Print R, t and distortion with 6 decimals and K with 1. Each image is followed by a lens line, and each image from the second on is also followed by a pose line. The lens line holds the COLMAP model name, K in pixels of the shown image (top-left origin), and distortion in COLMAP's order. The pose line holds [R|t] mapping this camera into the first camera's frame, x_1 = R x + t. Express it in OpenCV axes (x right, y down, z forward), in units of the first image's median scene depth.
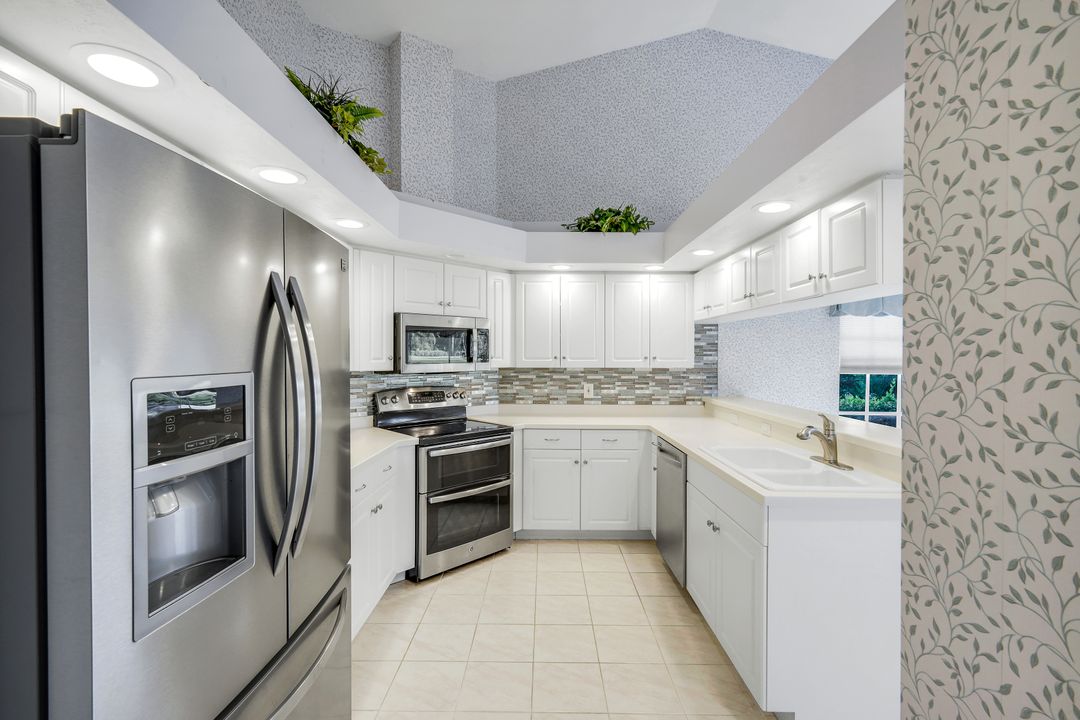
lens RADIAL K [[470.1, 0, 541.4], [0, 470.1, 359.0], [0, 0, 1]] dist [0.000528, 0.000483]
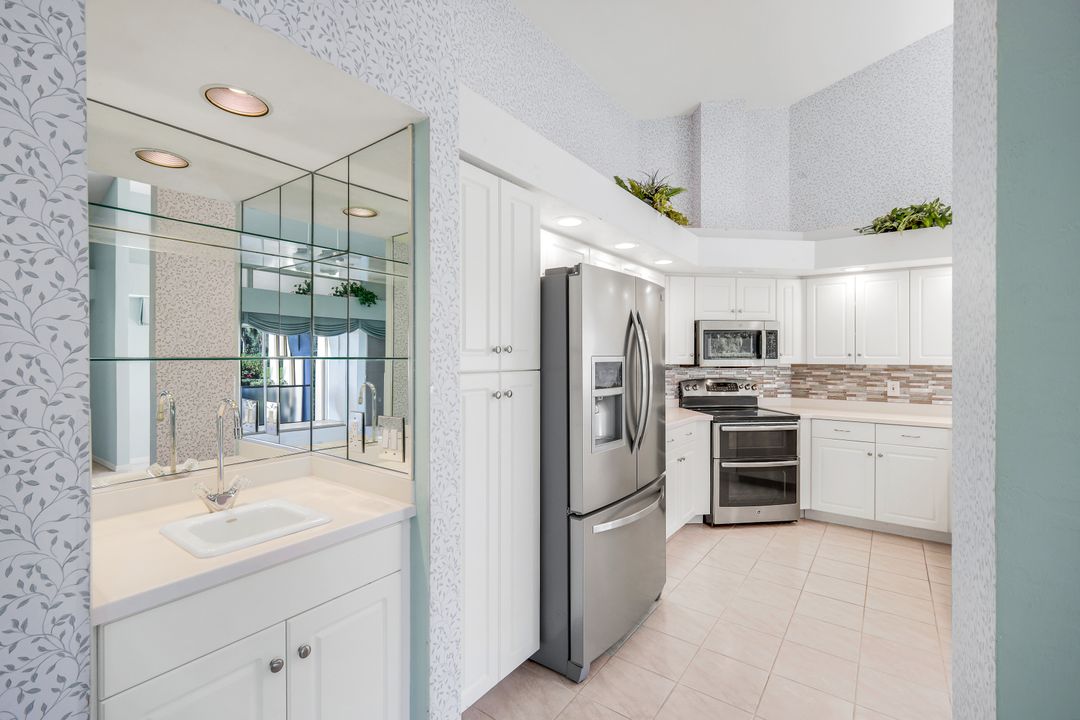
lens RADIAL K [[470.1, 0, 537.8], [0, 470.1, 359.0], [0, 0, 1]] dist [0.000528, 0.000483]
pose [[0.804920, 0.000817, -0.593383, 0.099875], [-0.004141, 0.999982, -0.004240, 0.014876], [0.593370, 0.005870, 0.804909, -0.280308]]
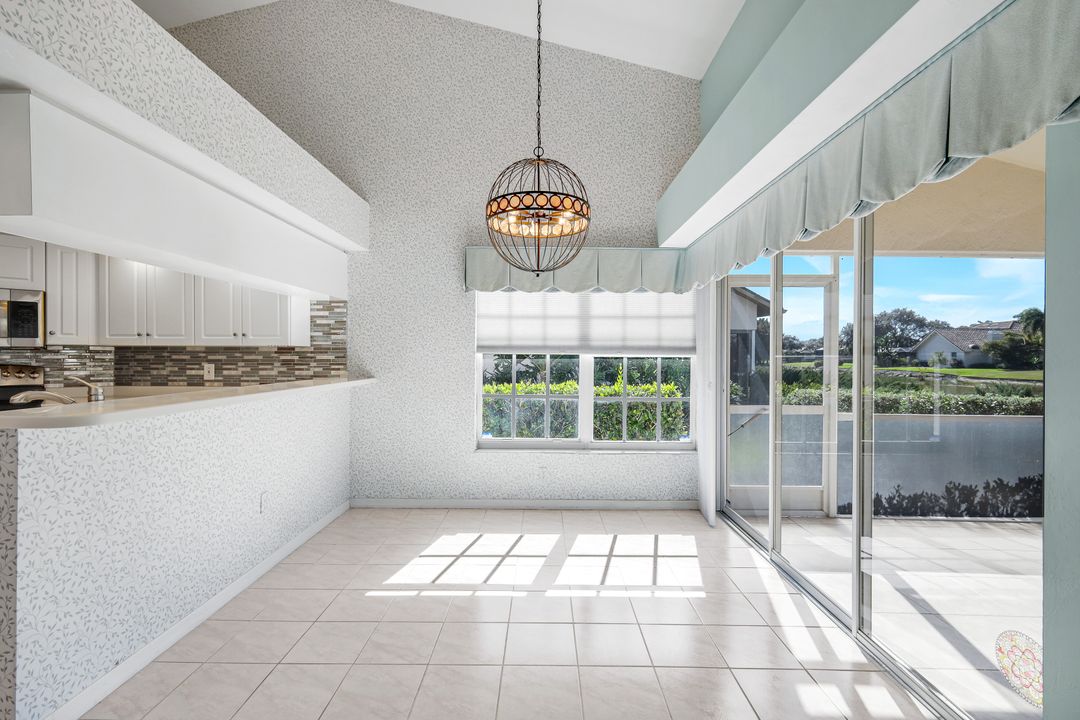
lens RADIAL K [[488.5, 0, 541.9], [0, 488.5, 361.3], [0, 0, 1]] dist [0.005307, 0.000565]
pose [[0.999995, 0.001079, -0.003064, 0.896034], [-0.001043, 0.999930, 0.011816, 0.040517], [0.003077, -0.011813, 0.999925, 0.032908]]
